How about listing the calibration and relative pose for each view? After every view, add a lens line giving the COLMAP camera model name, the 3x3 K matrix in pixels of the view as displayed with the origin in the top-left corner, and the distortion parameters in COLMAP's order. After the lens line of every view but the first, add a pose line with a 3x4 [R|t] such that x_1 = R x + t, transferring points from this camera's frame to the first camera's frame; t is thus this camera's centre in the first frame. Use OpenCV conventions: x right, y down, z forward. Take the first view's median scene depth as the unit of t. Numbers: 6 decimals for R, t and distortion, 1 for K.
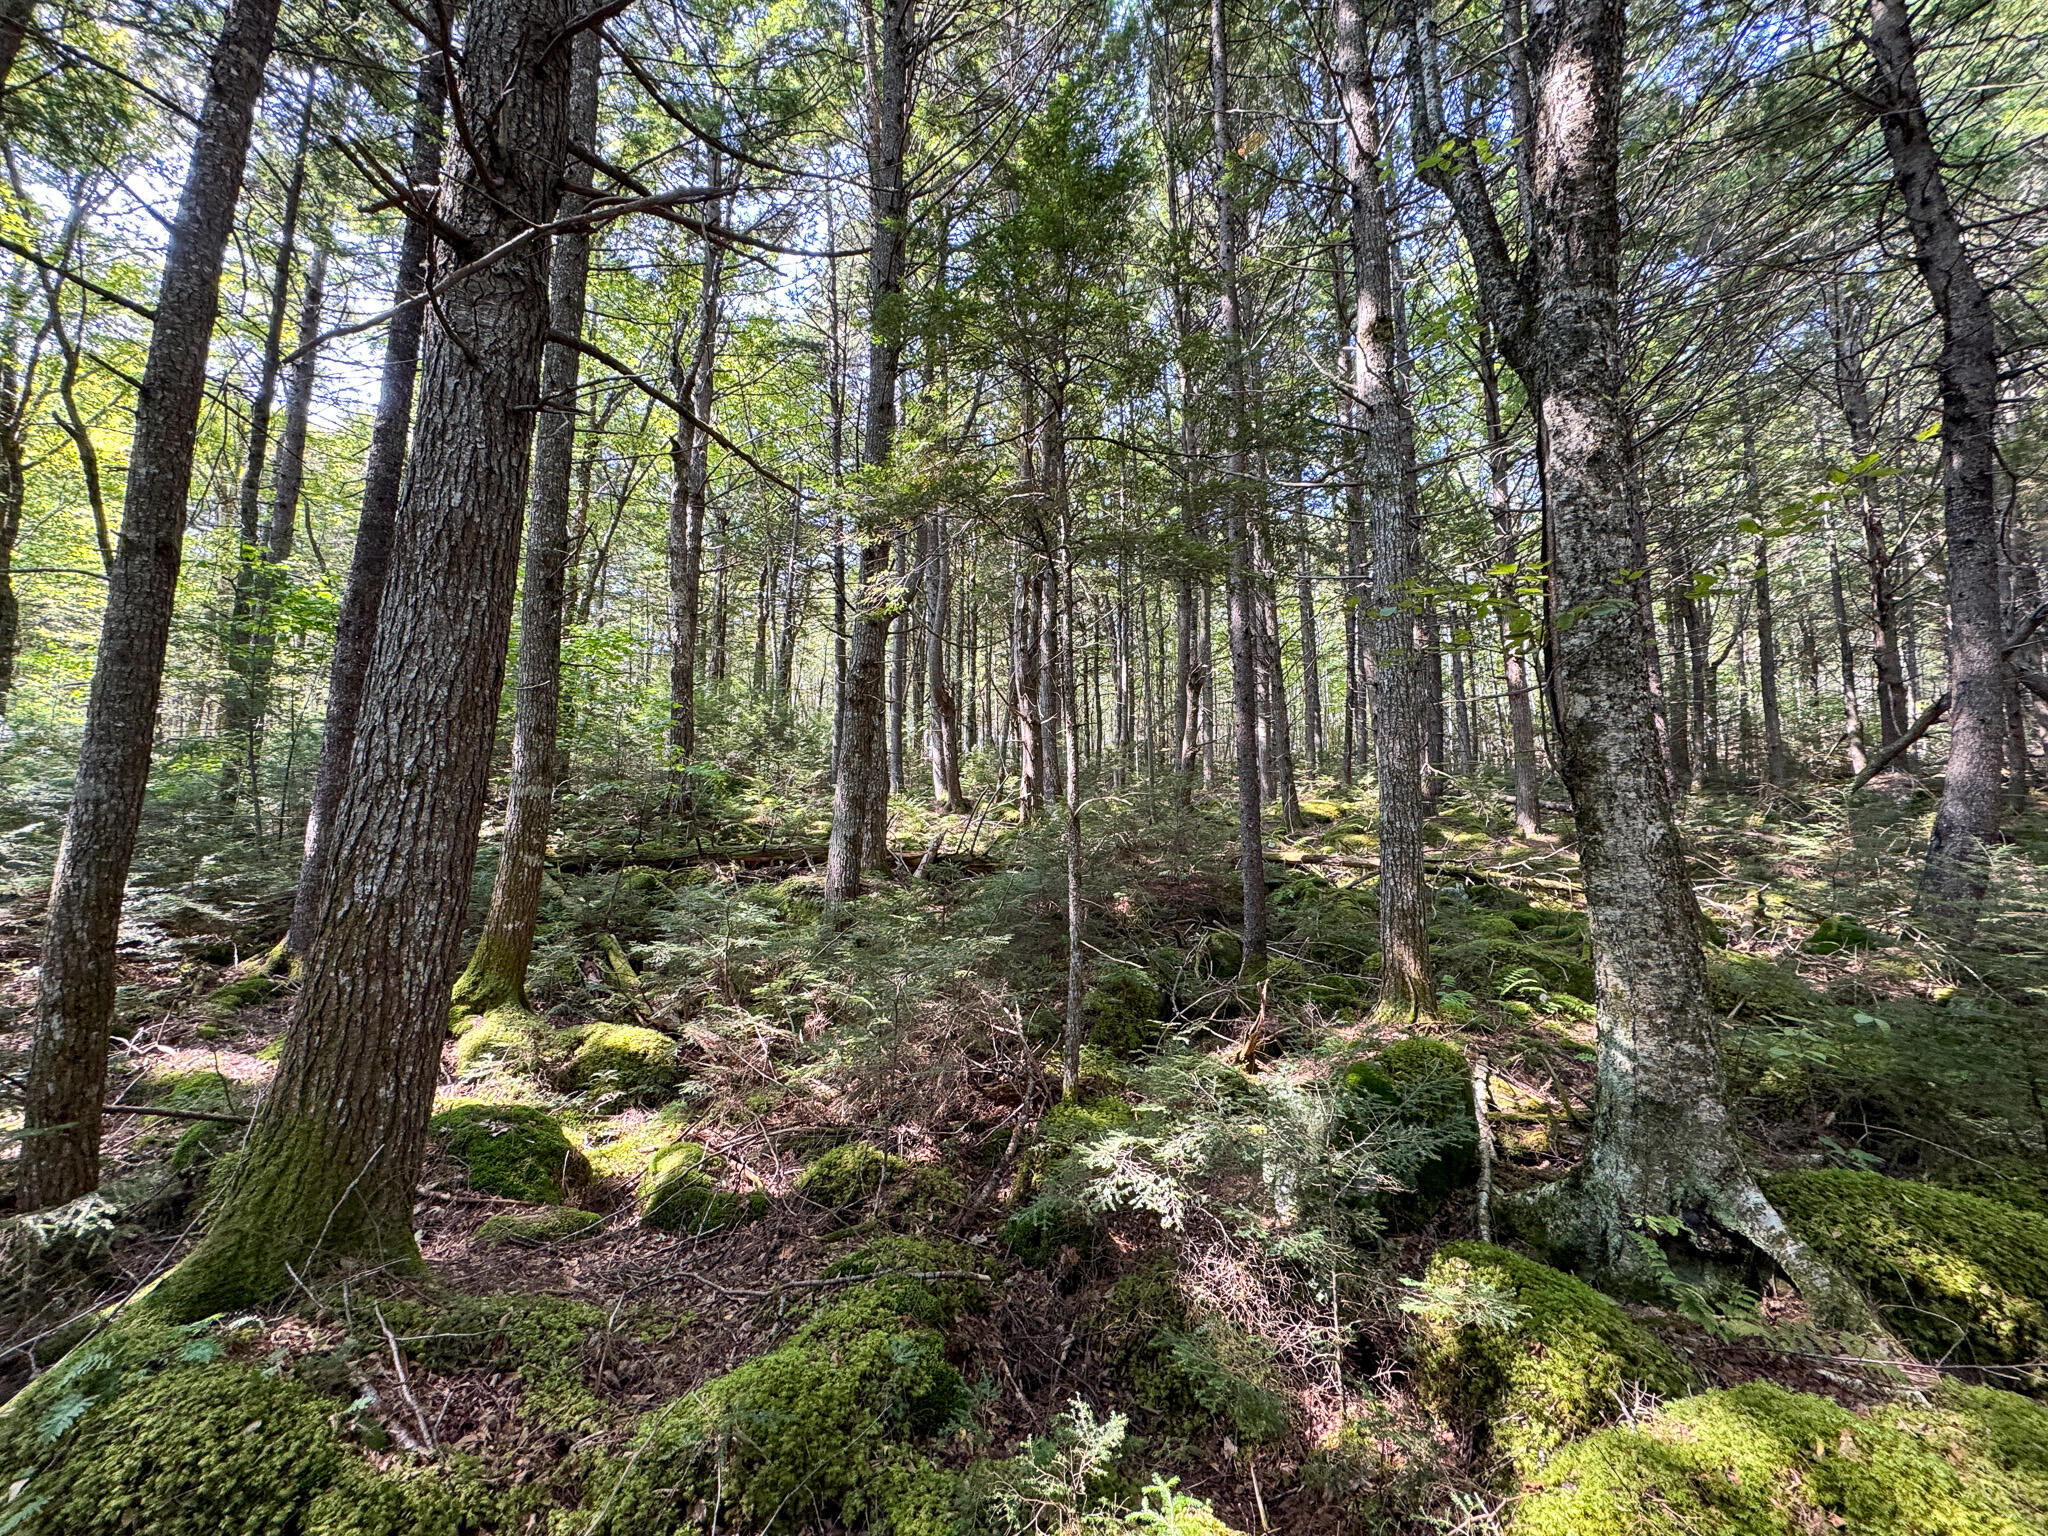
lens RADIAL K [[817.5, 0, 1024.0], [0, 817.5, 768.0], [0, 0, 1]] dist [0.000829, -0.000282]
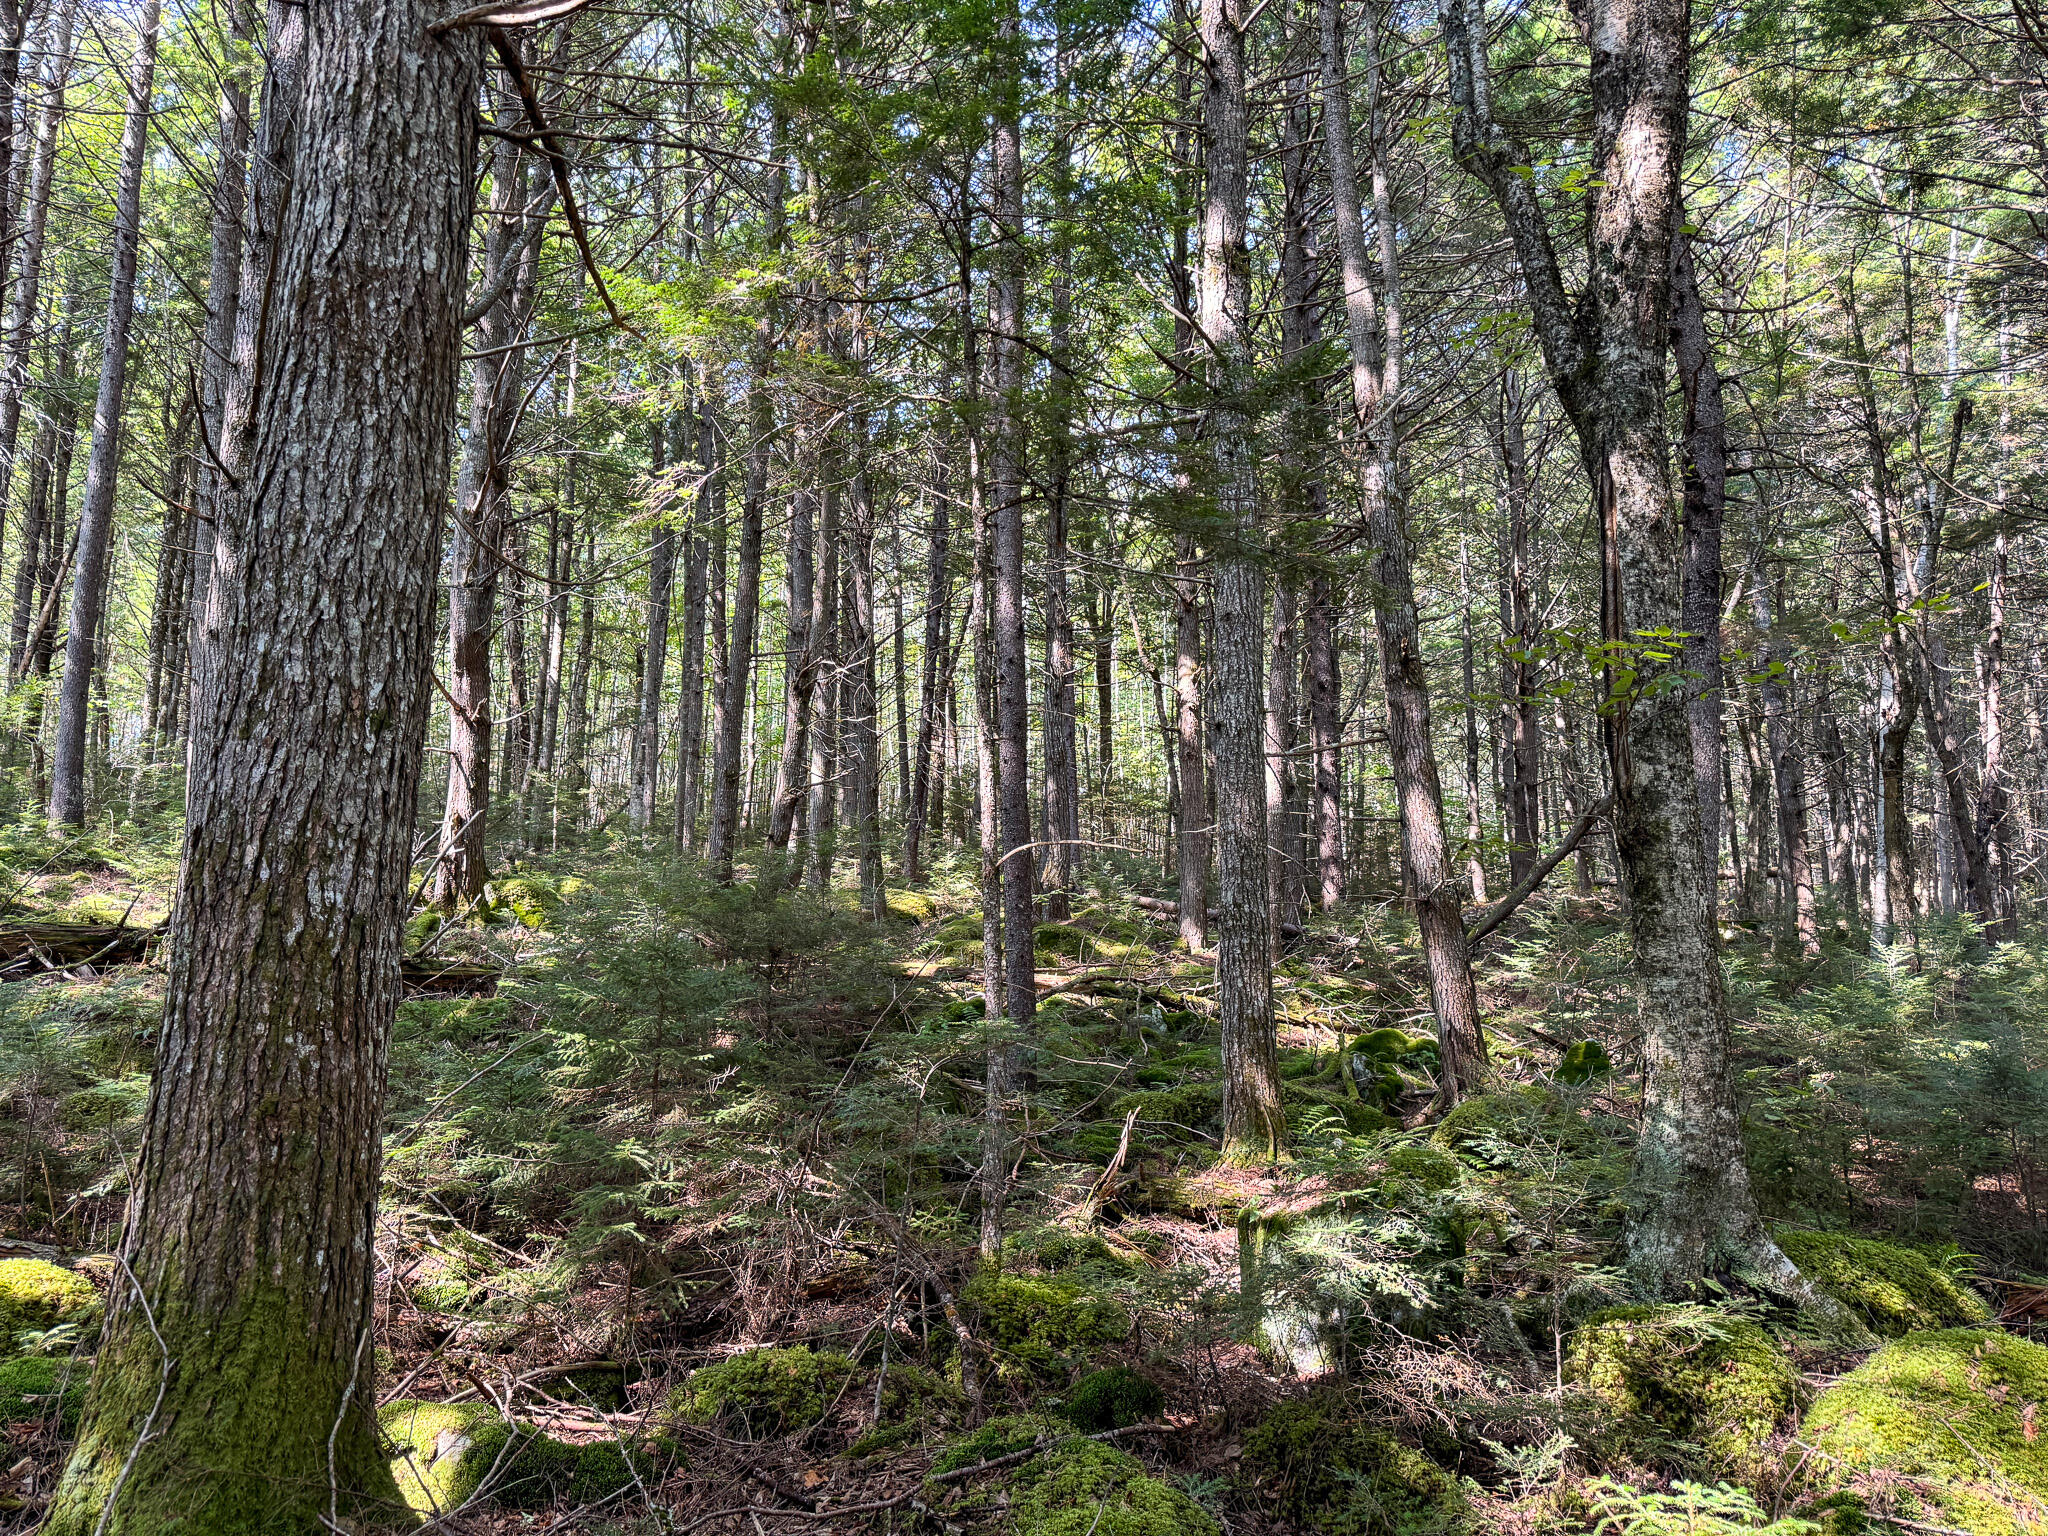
lens RADIAL K [[1439.3, 0, 1028.0], [0, 1439.3, 777.1], [0, 0, 1]] dist [0.040244, -0.048821]
pose [[0.862731, 0.089118, 0.497749, -0.801929], [-0.069345, 0.995899, -0.058113, 0.078640], [-0.500886, 0.015620, 0.865372, -0.132745]]
